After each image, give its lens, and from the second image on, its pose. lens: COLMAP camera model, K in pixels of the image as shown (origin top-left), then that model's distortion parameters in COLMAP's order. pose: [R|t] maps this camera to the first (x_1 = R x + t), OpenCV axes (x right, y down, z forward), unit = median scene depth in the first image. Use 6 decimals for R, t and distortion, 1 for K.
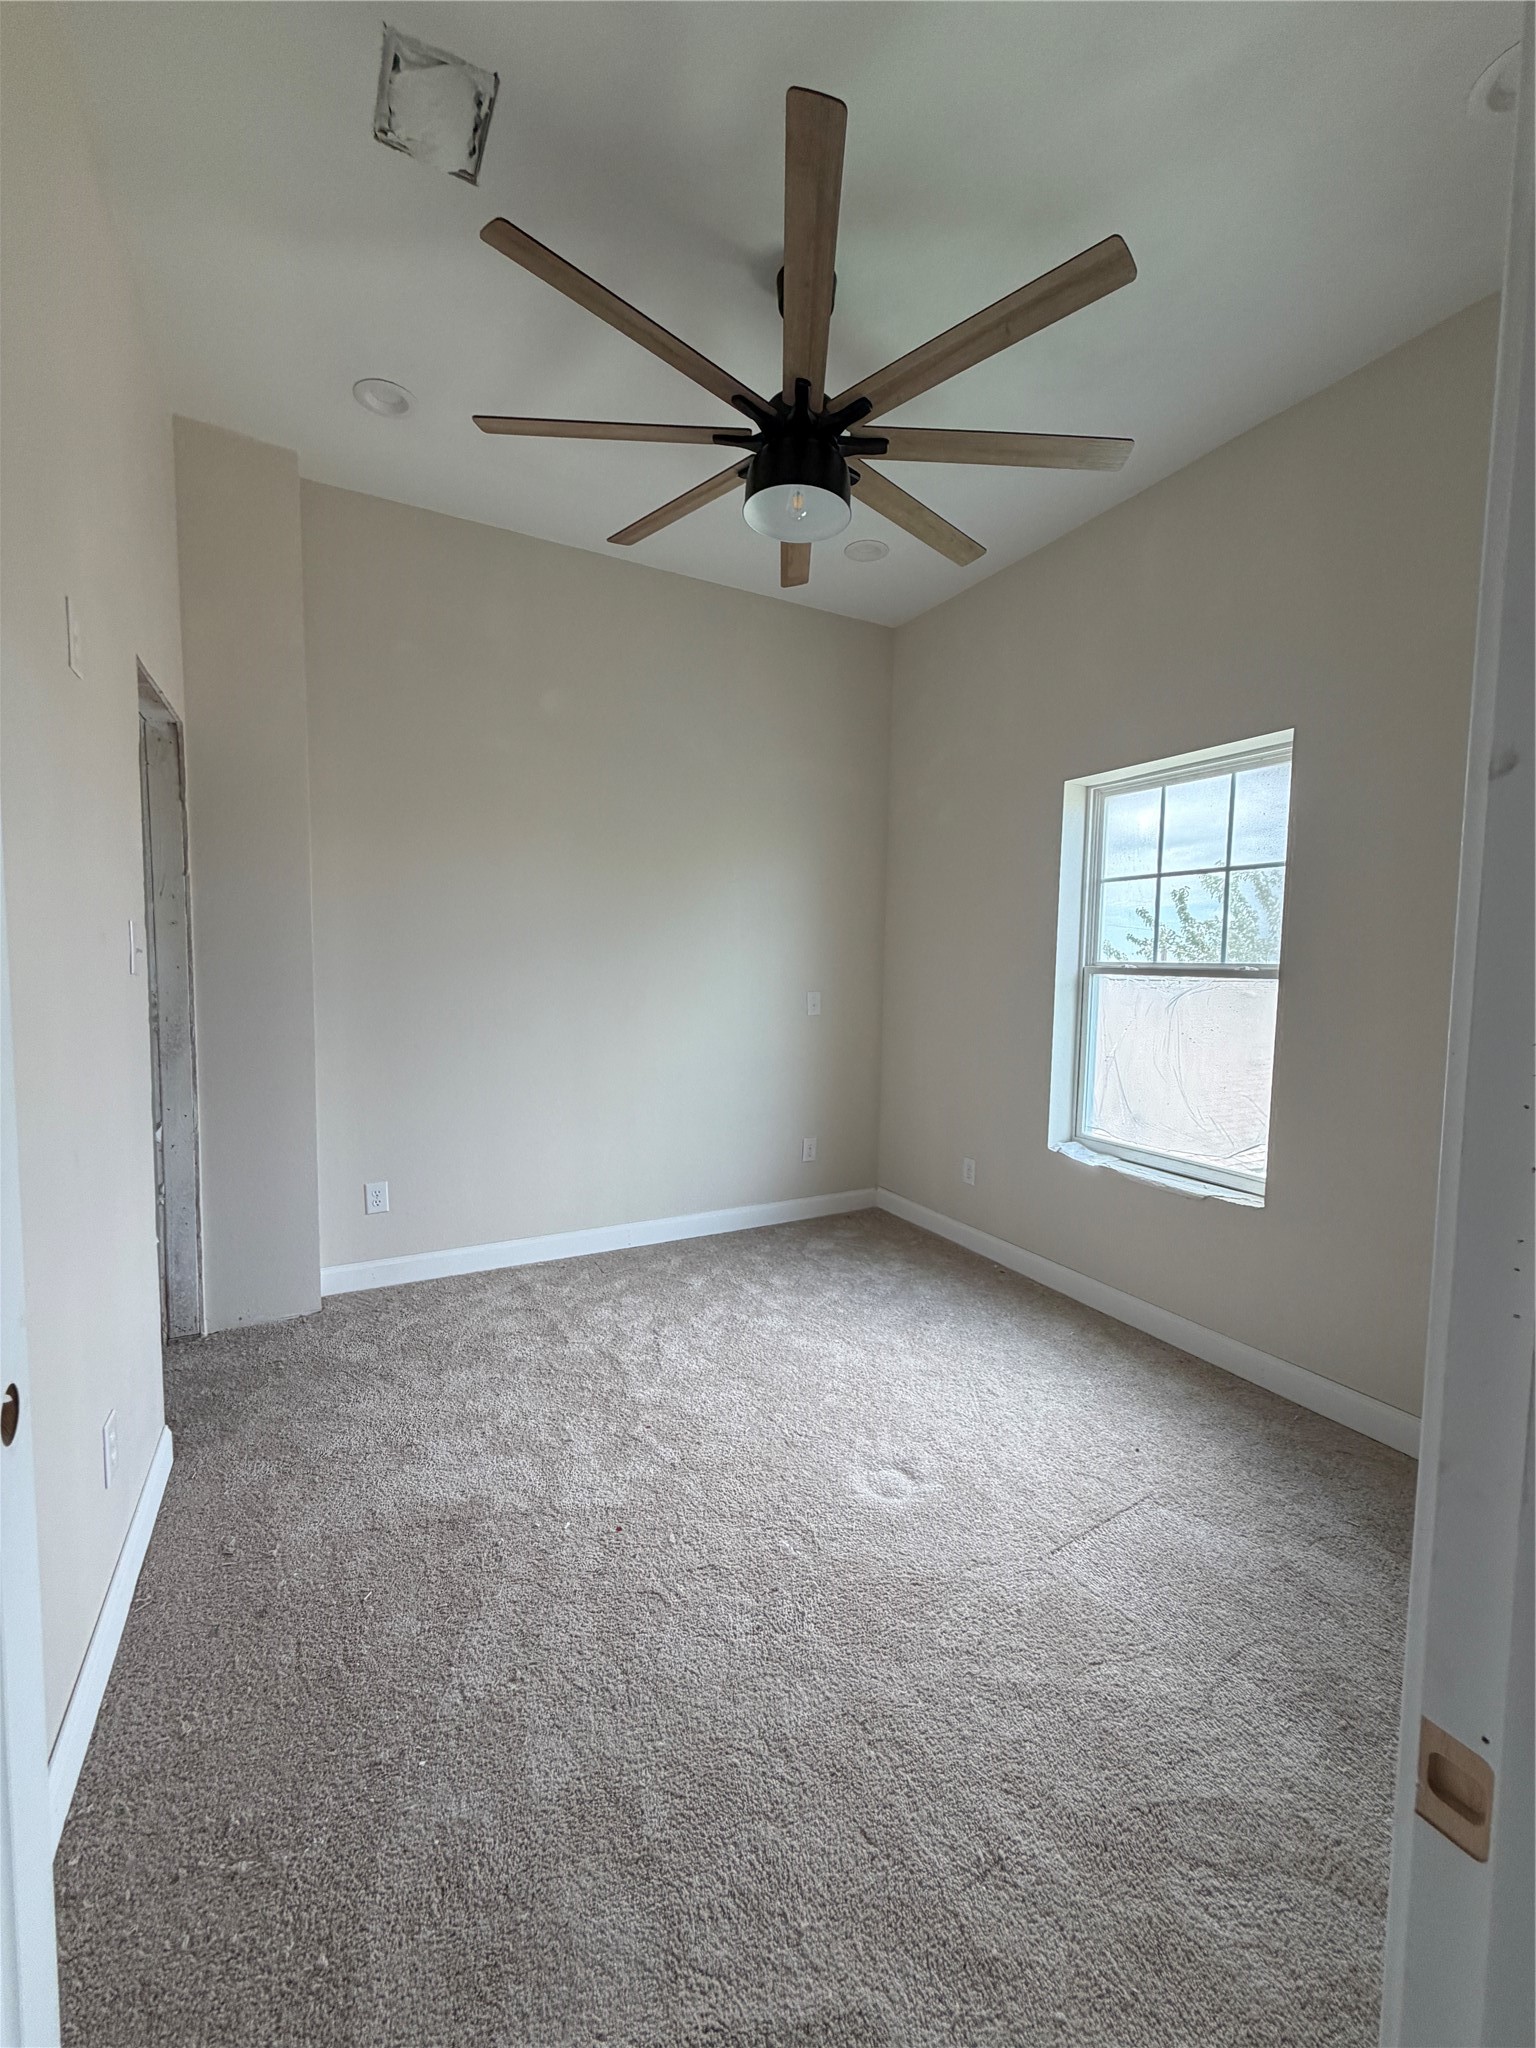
lens RADIAL K [[816.4, 0, 765.4], [0, 816.4, 1011.6], [0, 0, 1]] dist [0.000657, 0.000671]
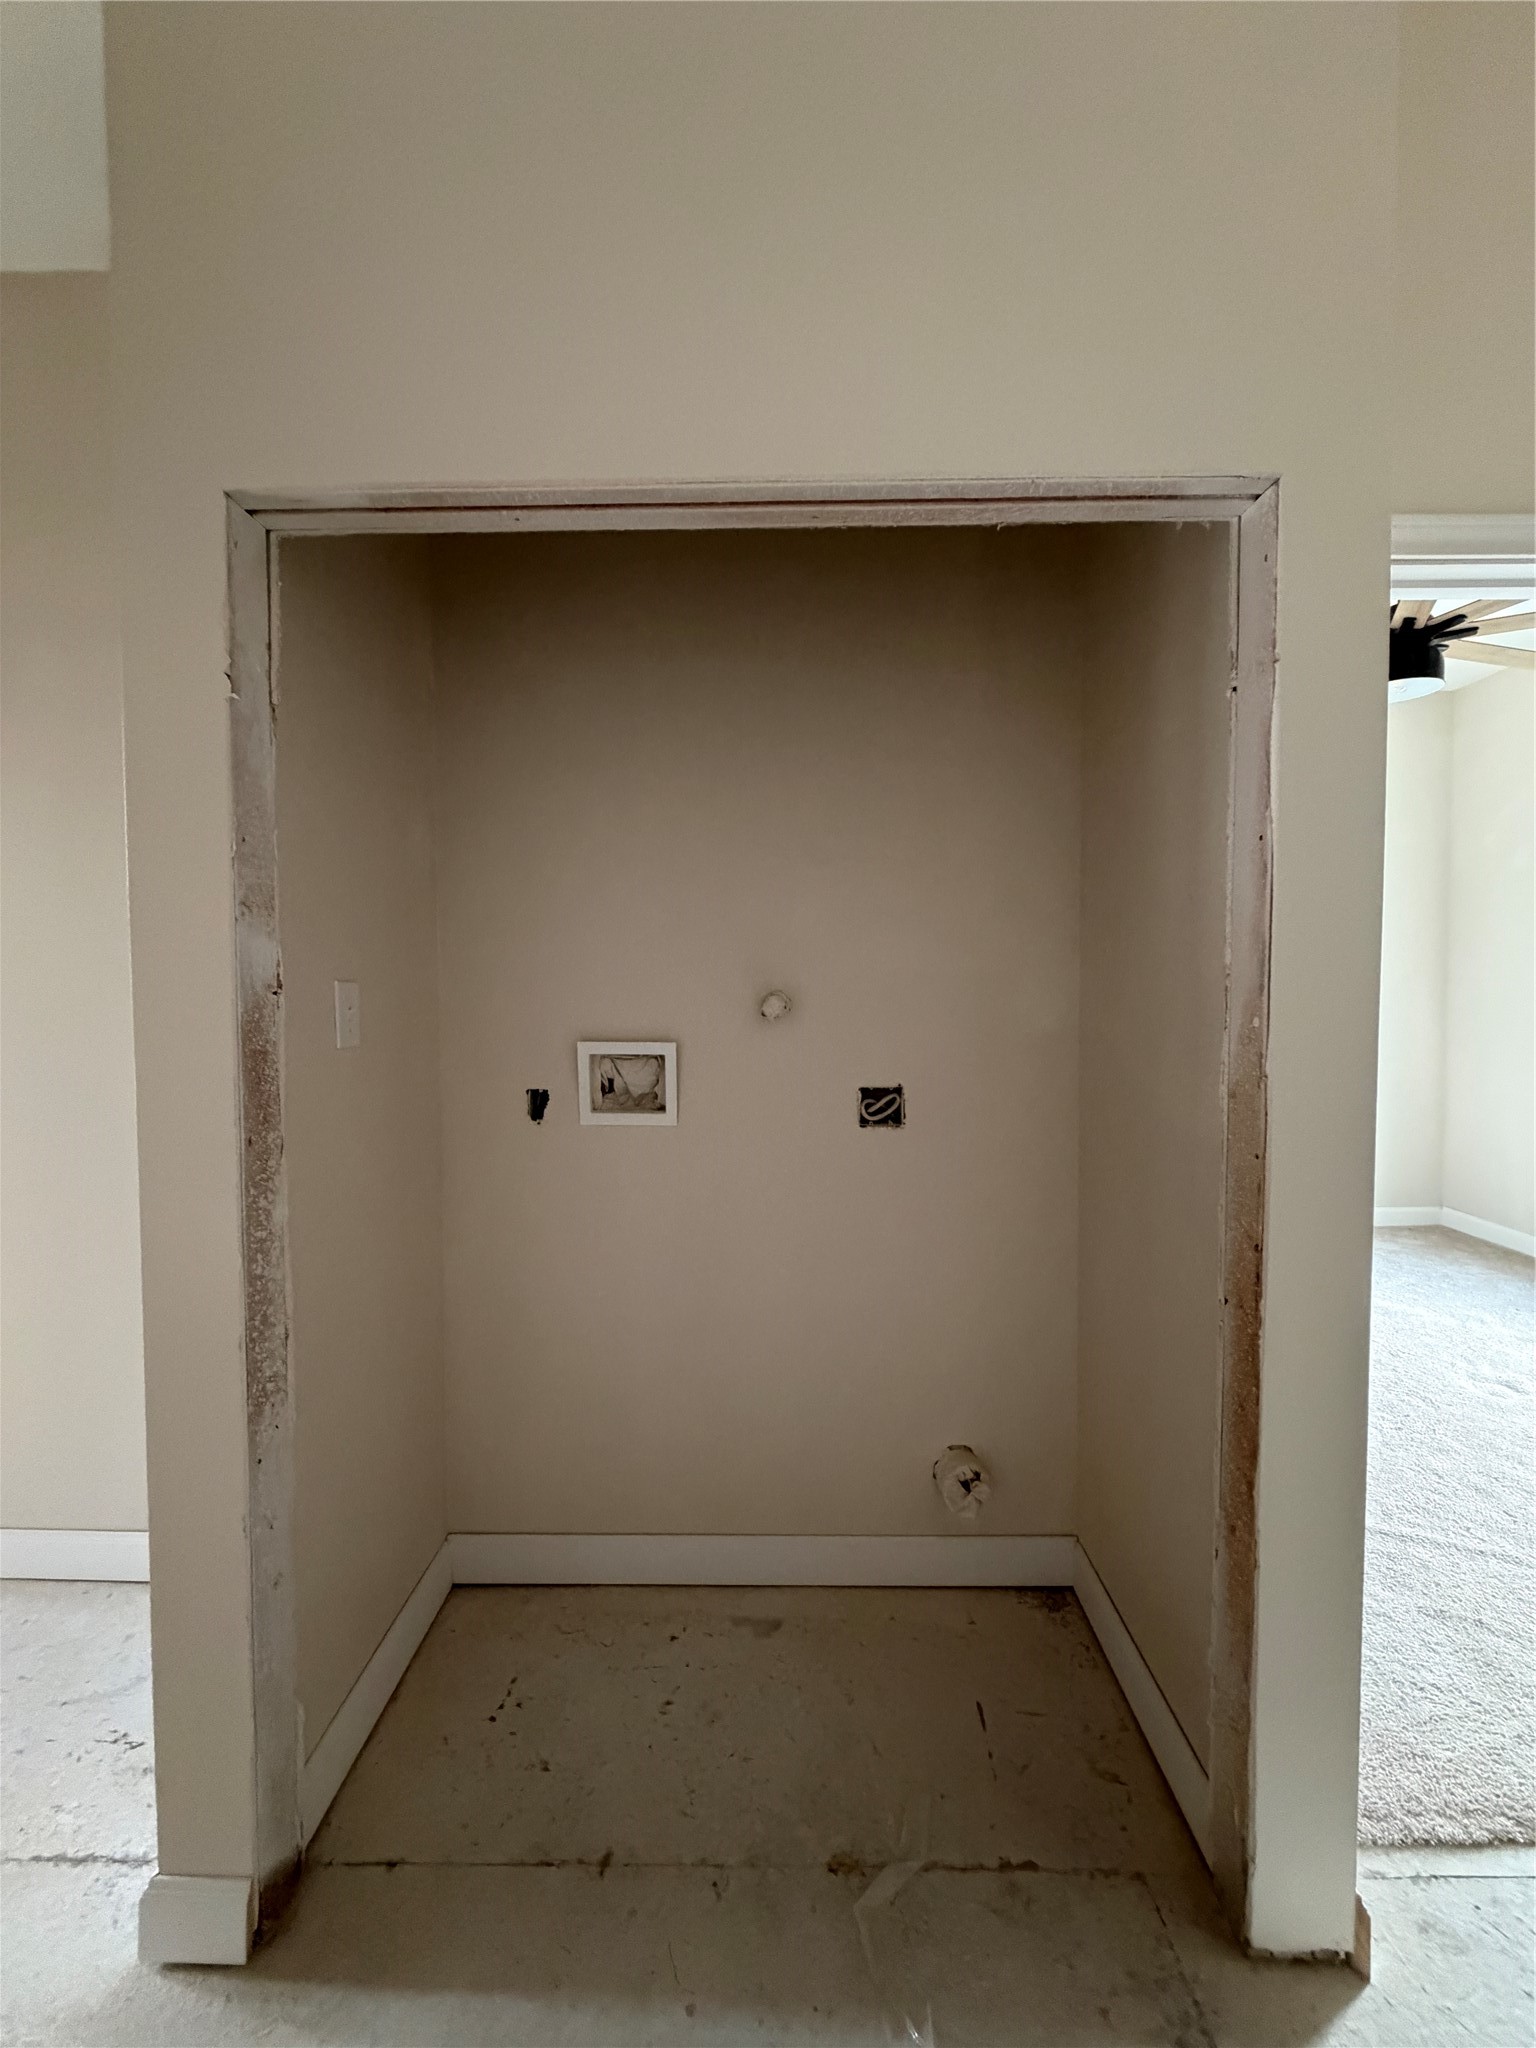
lens RADIAL K [[816.4, 0, 757.1], [0, 816.4, 1018.1], [0, 0, 1]] dist [0.000657, 0.000671]
pose [[0.870569, -0.008004, -0.491981, -0.199540], [-0.008112, 0.999498, -0.030615, 0.013336], [0.491979, 0.030644, 0.870067, -0.659146]]
